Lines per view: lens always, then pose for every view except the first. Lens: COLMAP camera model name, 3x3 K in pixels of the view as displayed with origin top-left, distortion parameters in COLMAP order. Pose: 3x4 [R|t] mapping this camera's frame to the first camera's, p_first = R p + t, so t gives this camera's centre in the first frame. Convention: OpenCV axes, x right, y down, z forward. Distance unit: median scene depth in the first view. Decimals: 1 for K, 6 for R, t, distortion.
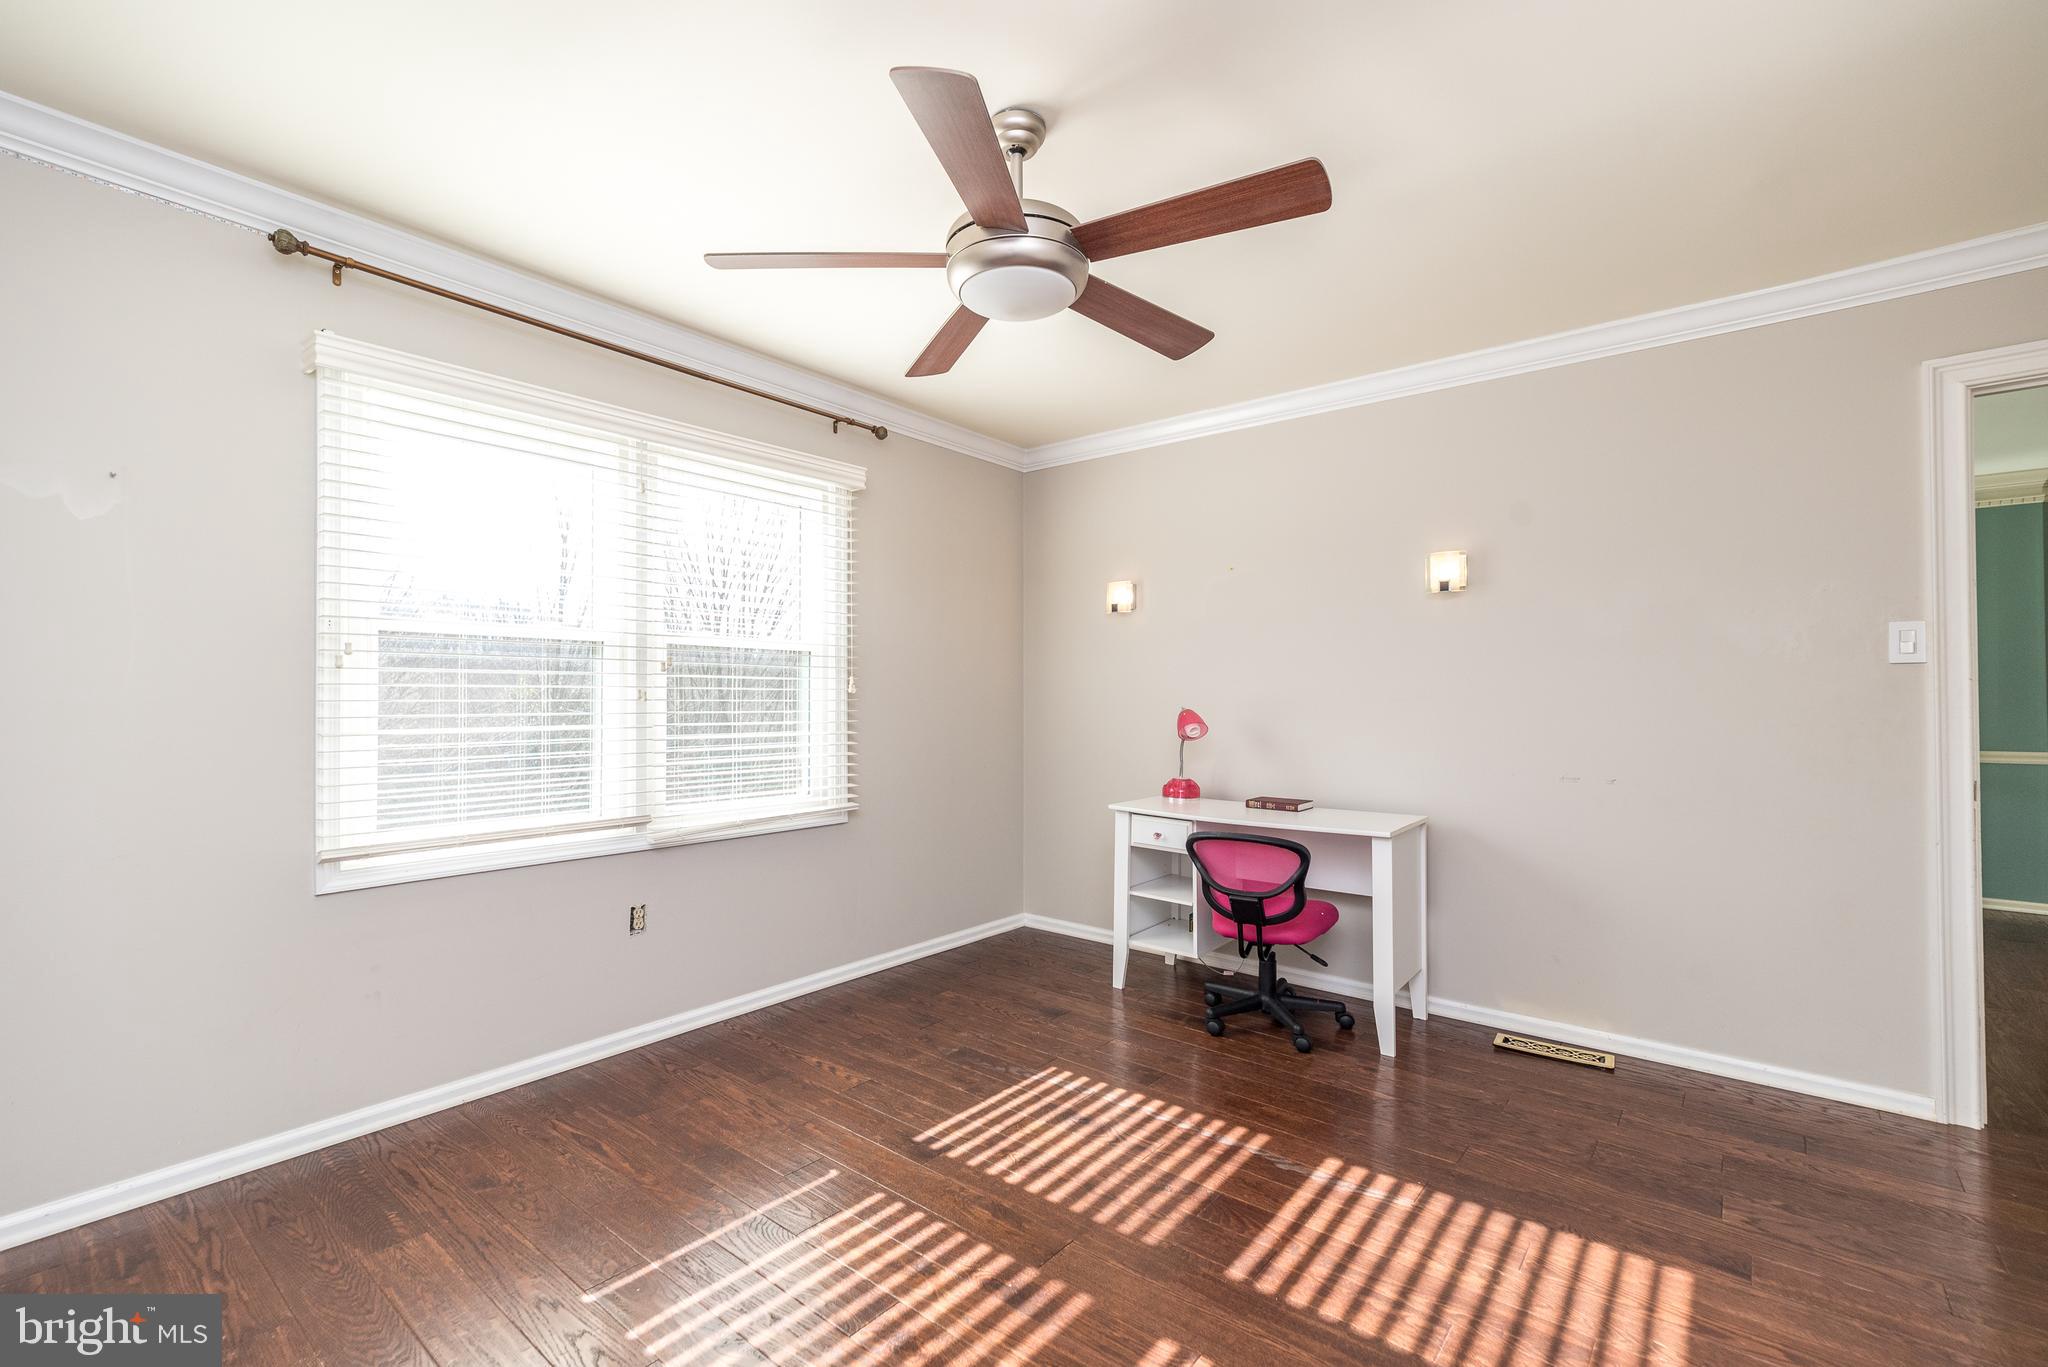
lens RADIAL K [[890.9, 0, 1025.7], [0, 890.9, 687.8], [0, 0, 1]] dist [0.005232, 0.000246]
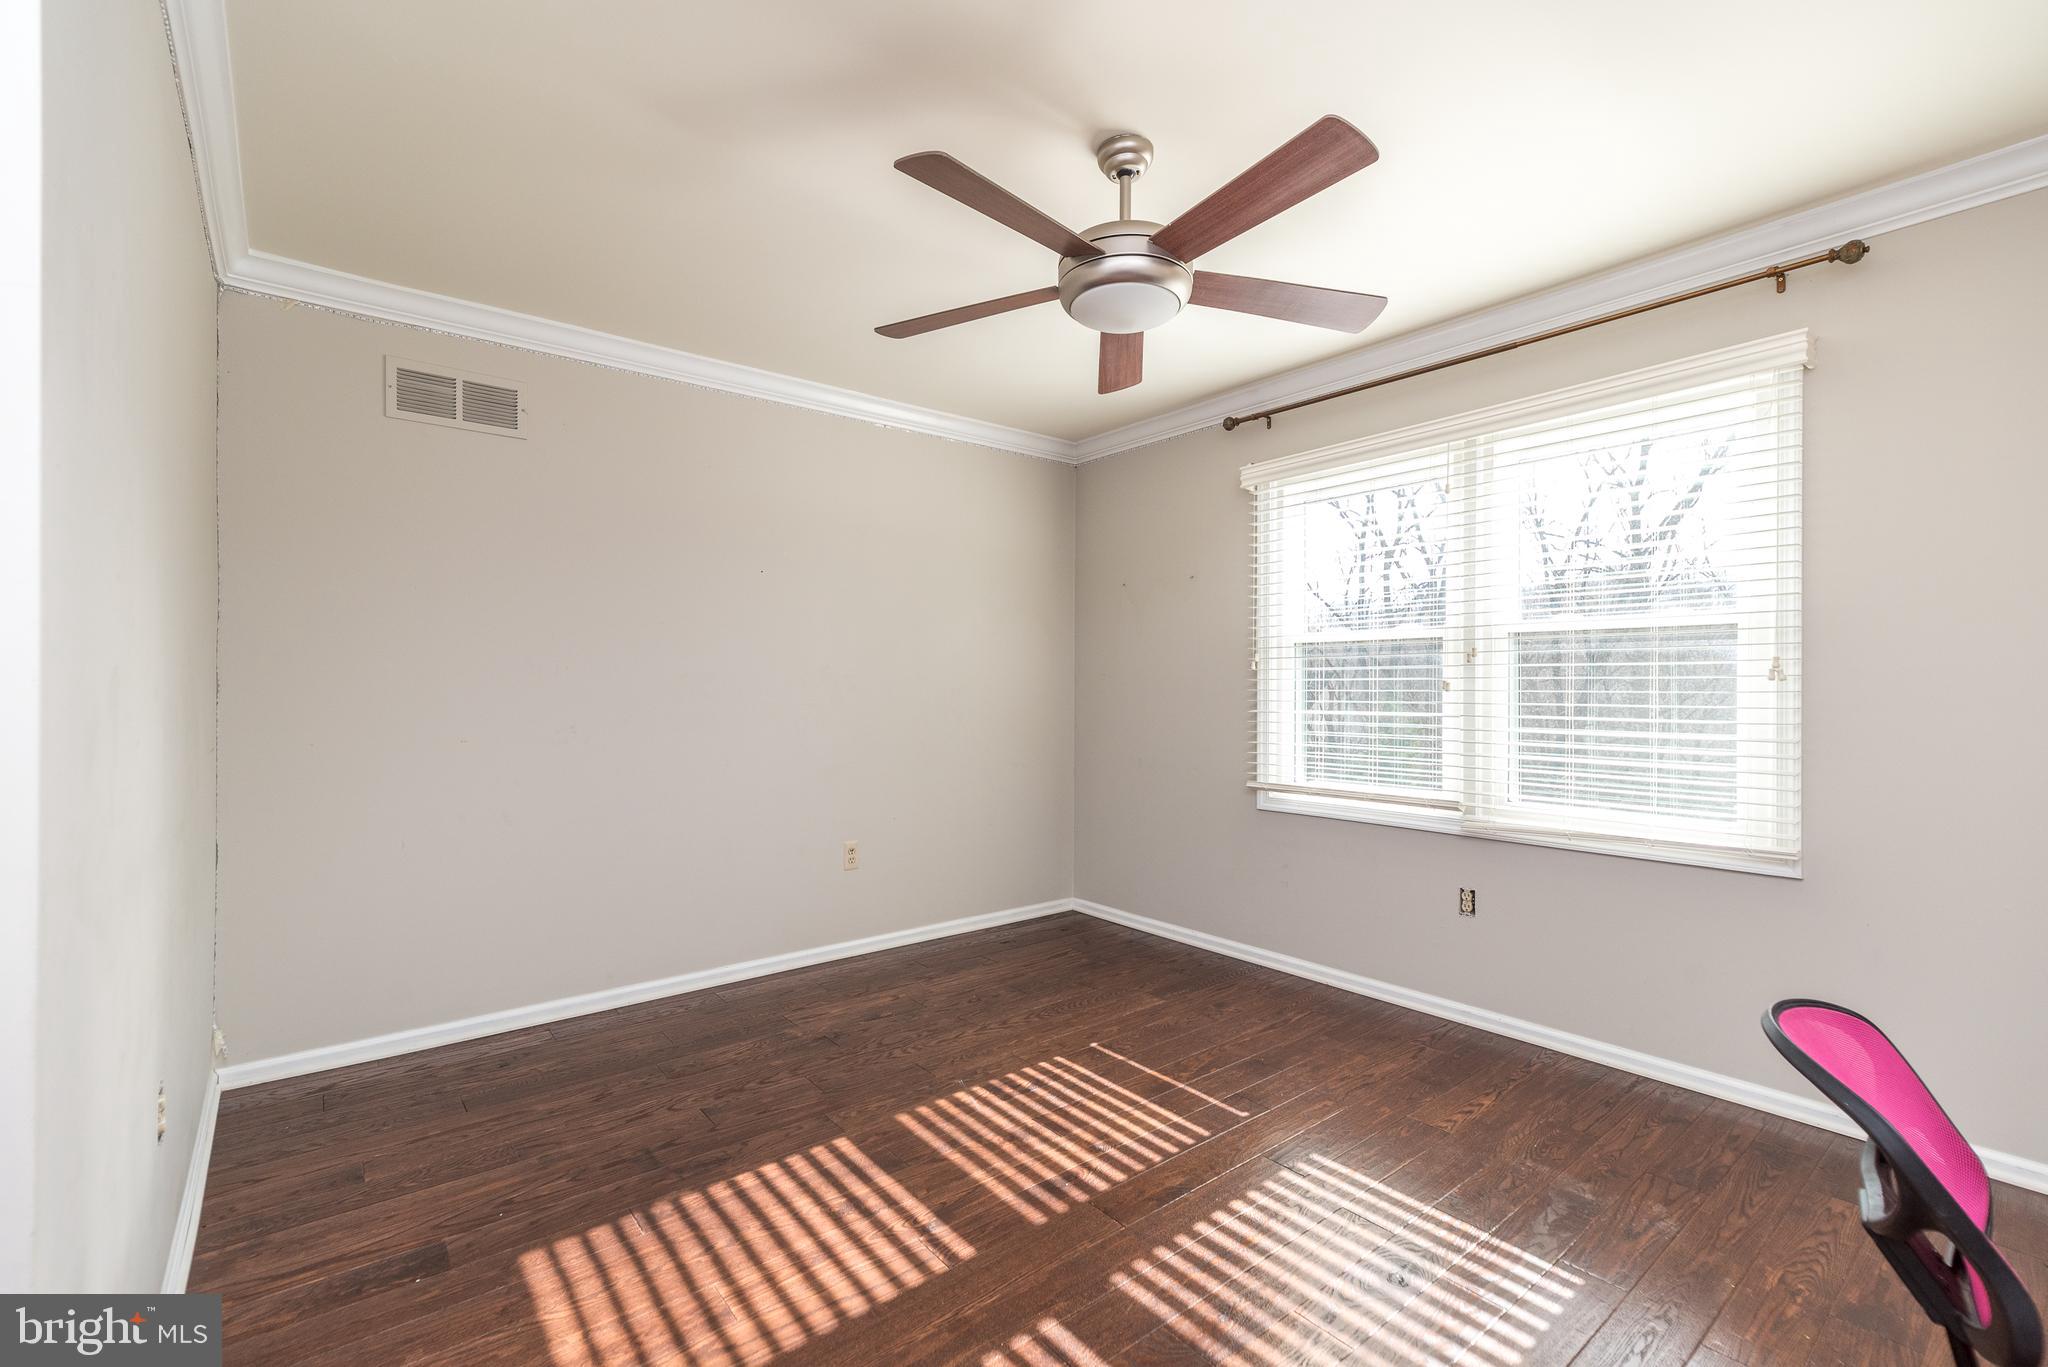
lens RADIAL K [[890.9, 0, 1026.2], [0, 890.9, 685.9], [0, 0, 1]] dist [0.005232, 0.000246]
pose [[-0.207431, -0.005538, -0.978234, 0.889364], [0.007660, 0.999944, -0.007286, 0.015254], [0.978220, -0.009004, -0.207377, 0.927489]]
